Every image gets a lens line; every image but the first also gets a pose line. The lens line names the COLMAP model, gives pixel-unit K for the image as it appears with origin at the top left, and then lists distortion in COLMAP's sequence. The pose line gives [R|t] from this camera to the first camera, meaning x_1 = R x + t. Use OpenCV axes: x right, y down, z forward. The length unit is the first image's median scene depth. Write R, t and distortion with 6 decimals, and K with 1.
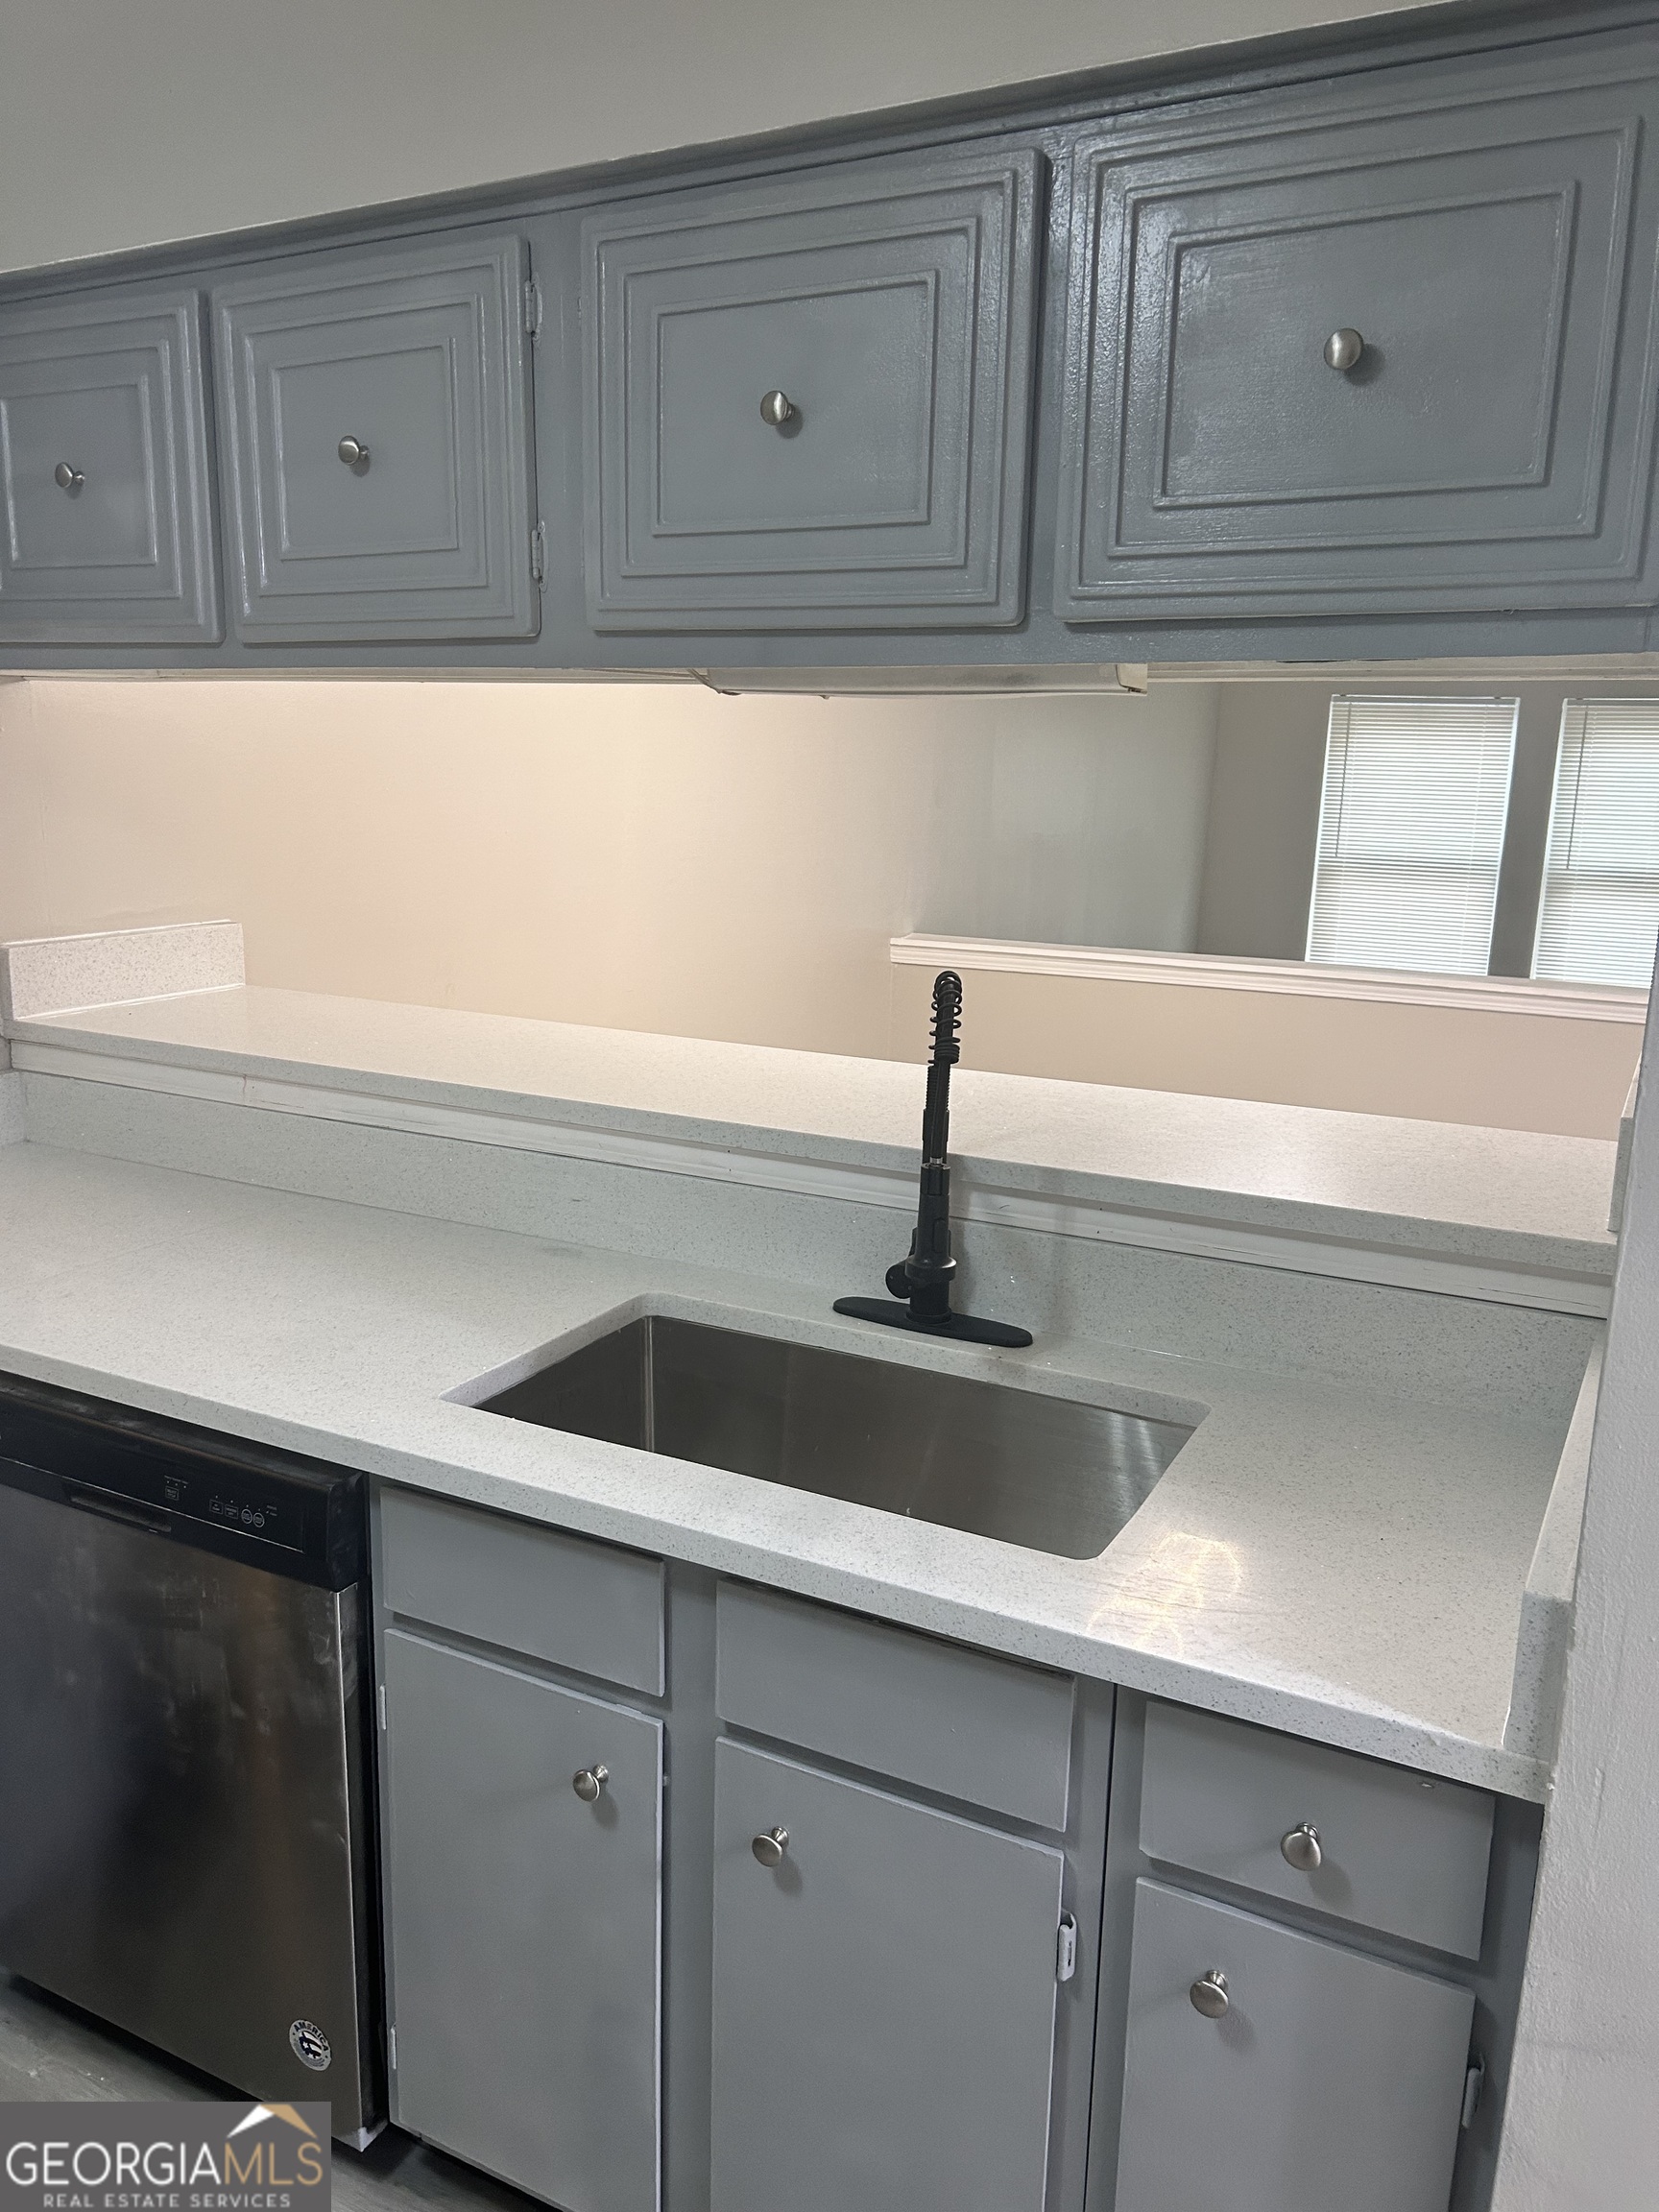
lens RADIAL K [[1655.1, 0, 817.0], [0, 1655.1, 1110.9], [0, 0, 1]] dist [0.048293, -0.055492]
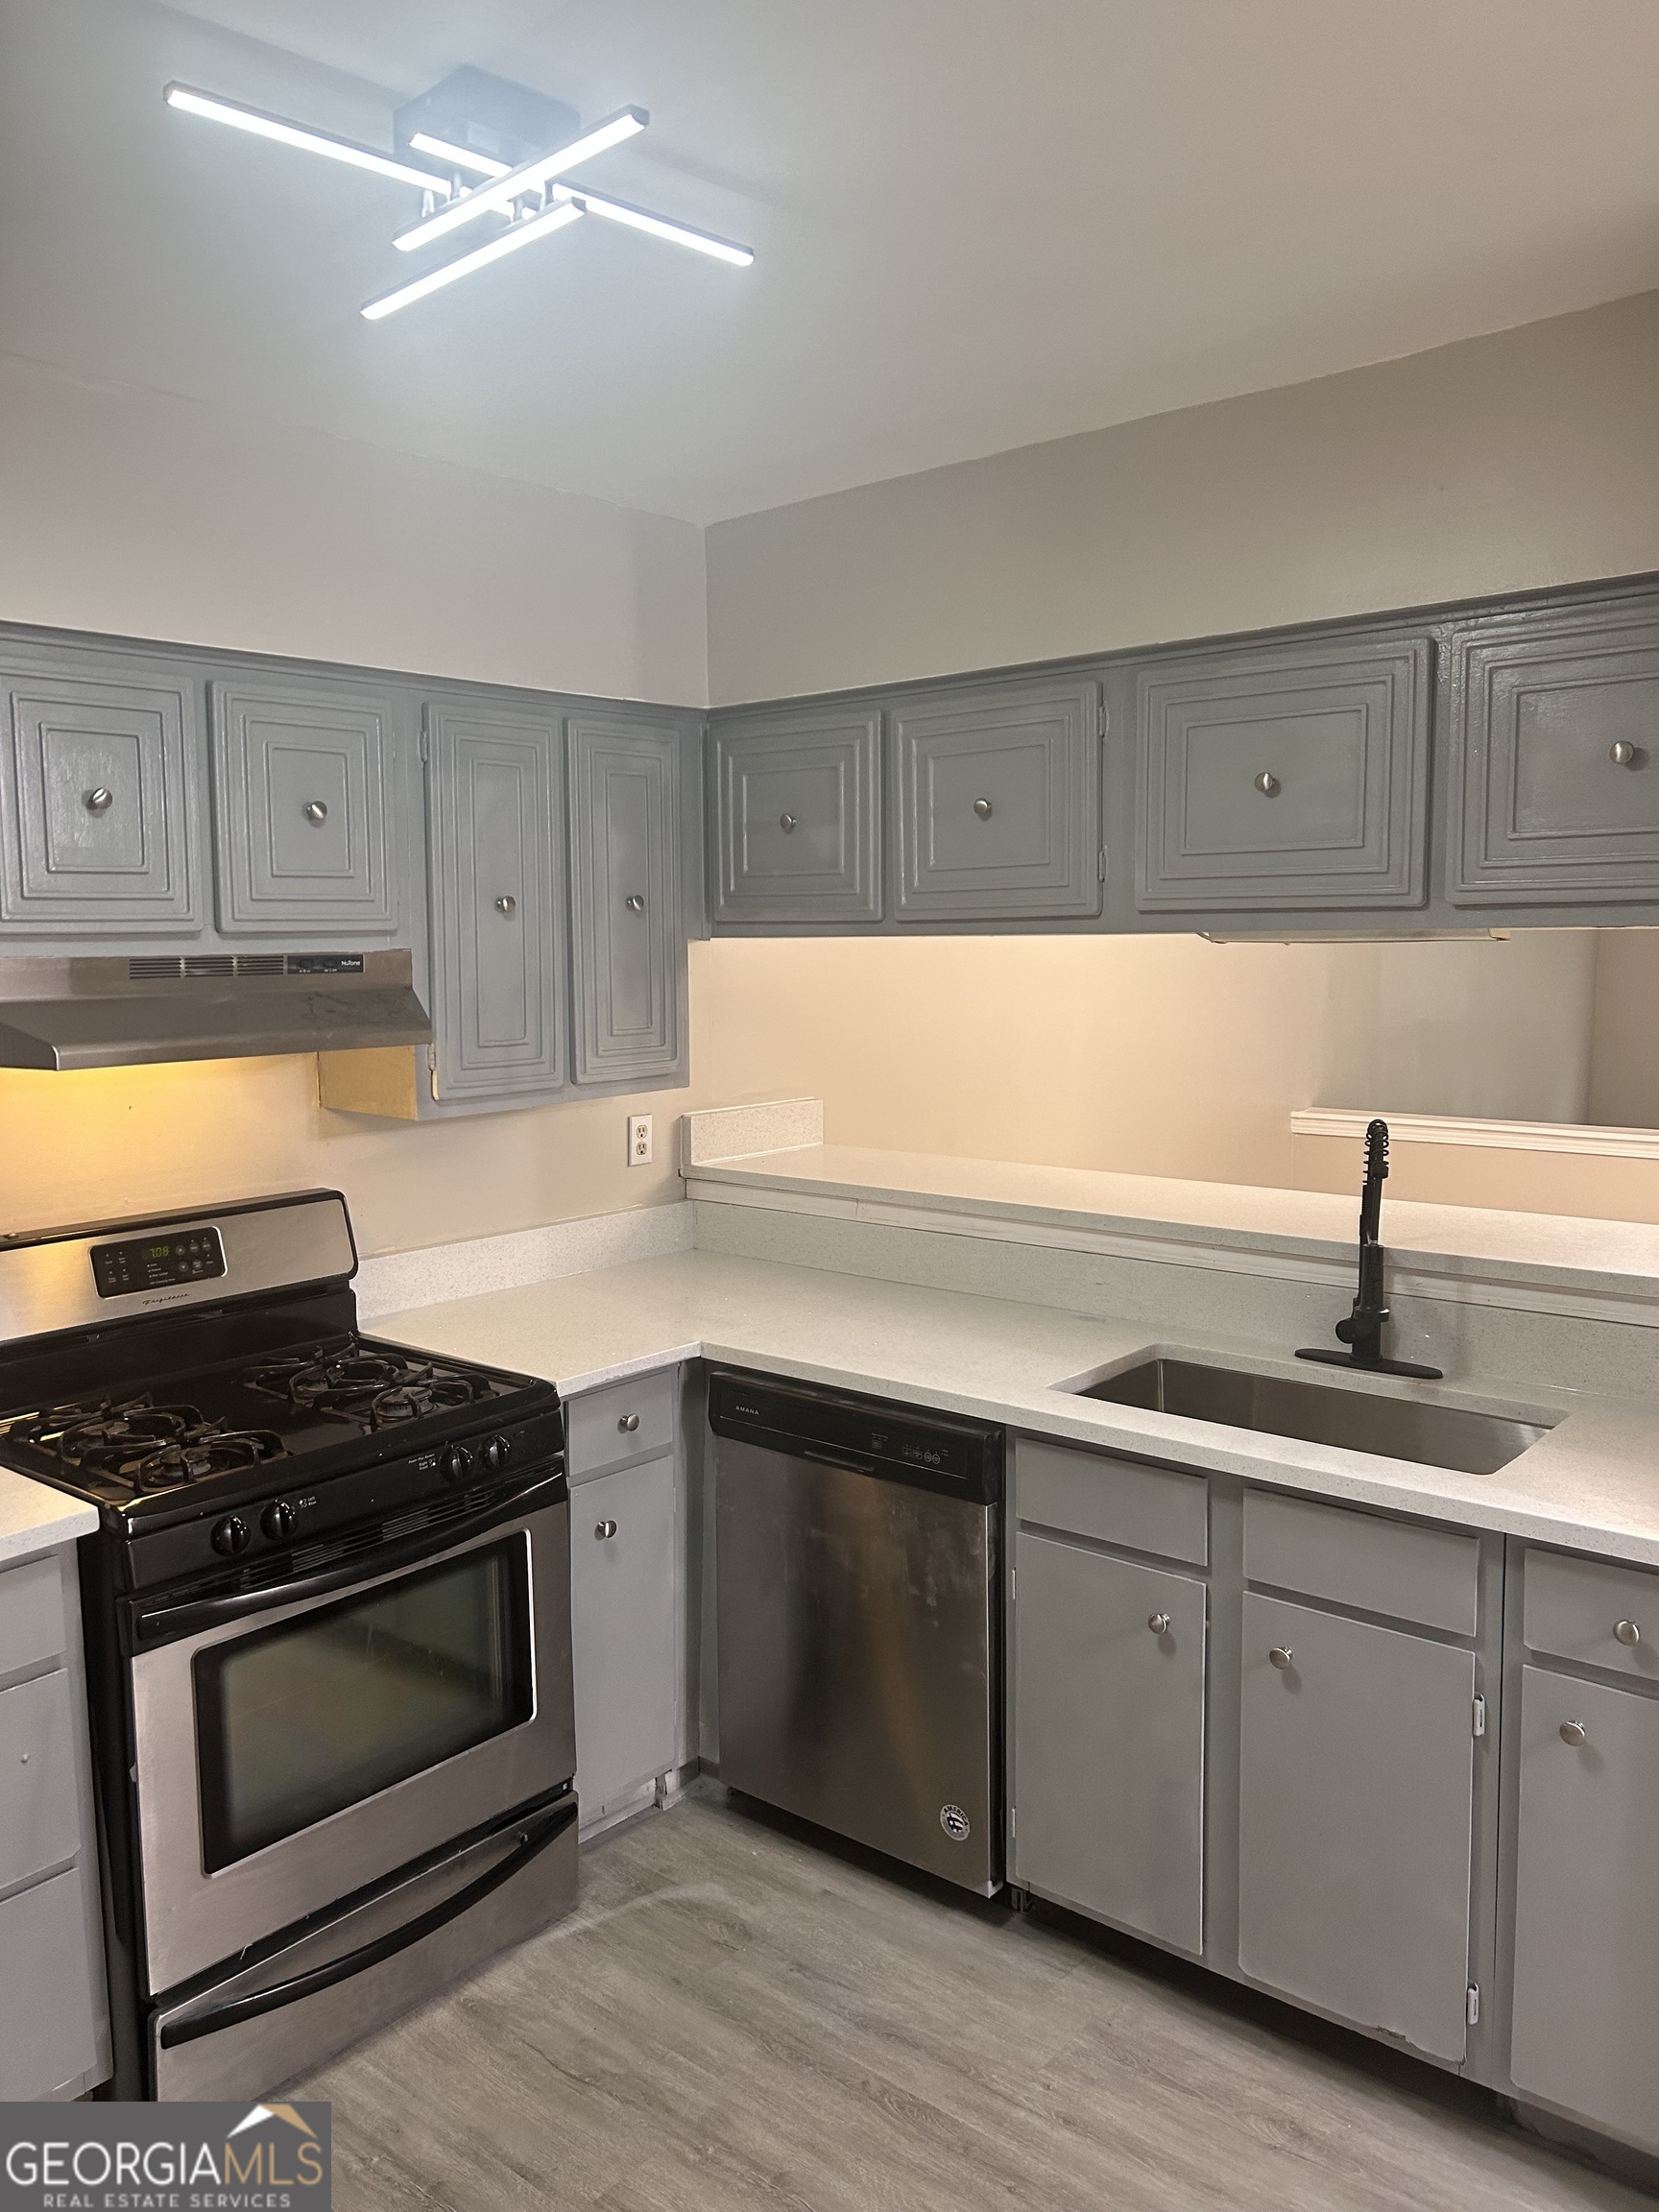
lens RADIAL K [[1655.1, 0, 807.8], [0, 1655.1, 1098.9], [0, 0, 1]] dist [0.048293, -0.055492]
pose [[0.975360, -0.009020, -0.220433, -0.098980], [-0.016868, 0.993190, -0.115275, 0.085987], [0.219972, 0.116153, 0.968566, -0.629521]]
